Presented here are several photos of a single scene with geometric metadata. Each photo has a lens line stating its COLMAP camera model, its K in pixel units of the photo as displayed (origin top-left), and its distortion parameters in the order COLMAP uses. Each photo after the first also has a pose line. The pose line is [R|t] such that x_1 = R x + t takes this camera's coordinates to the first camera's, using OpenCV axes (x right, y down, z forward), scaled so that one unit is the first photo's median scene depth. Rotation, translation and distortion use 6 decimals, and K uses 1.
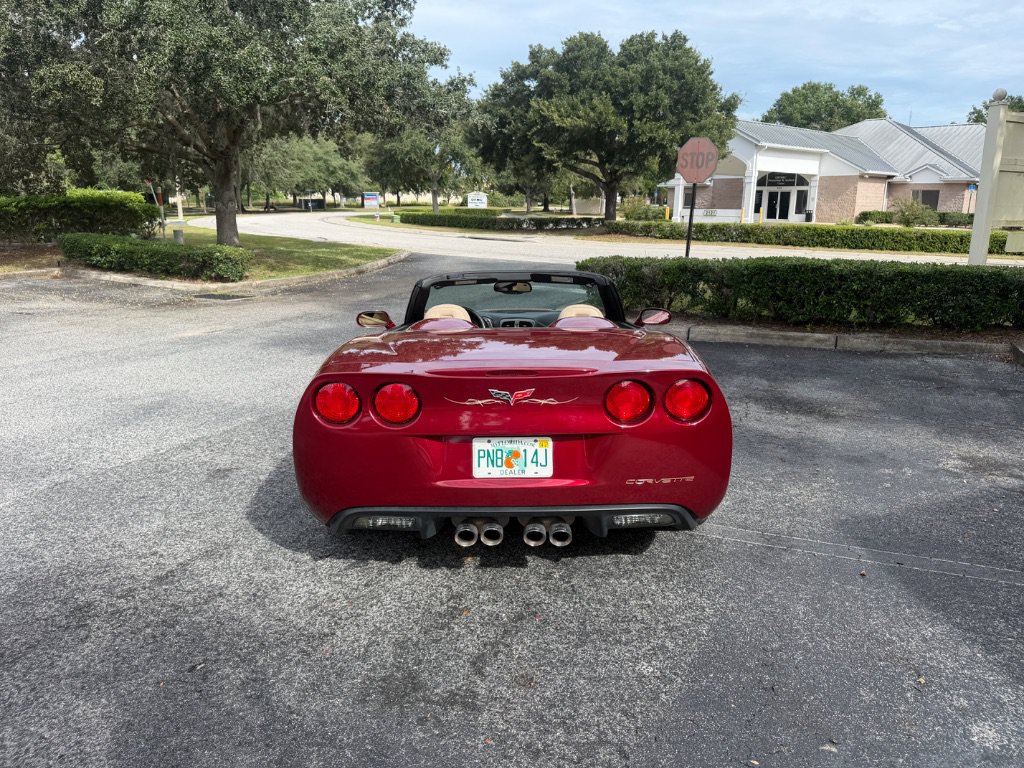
lens RADIAL K [[721.9, 0, 513.3], [0, 721.9, 382.0], [0, 0, 1]] dist [0.049712, -0.073091]
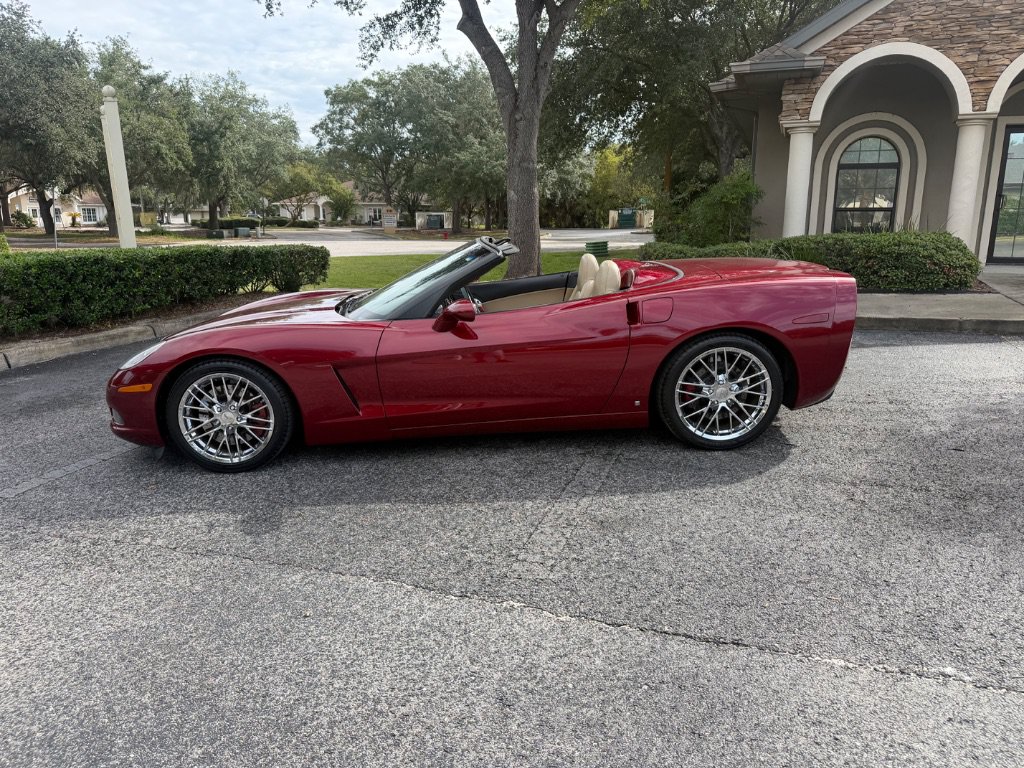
lens RADIAL K [[729.1, 0, 510.6], [0, 729.1, 384.0], [0, 0, 1]] dist [0.004648, -0.012142]
pose [[-0.047107, -0.231668, 0.971654, -0.158077], [0.238795, 0.941917, 0.236155, -0.030031], [-0.969927, 0.243150, 0.010950, 0.156272]]
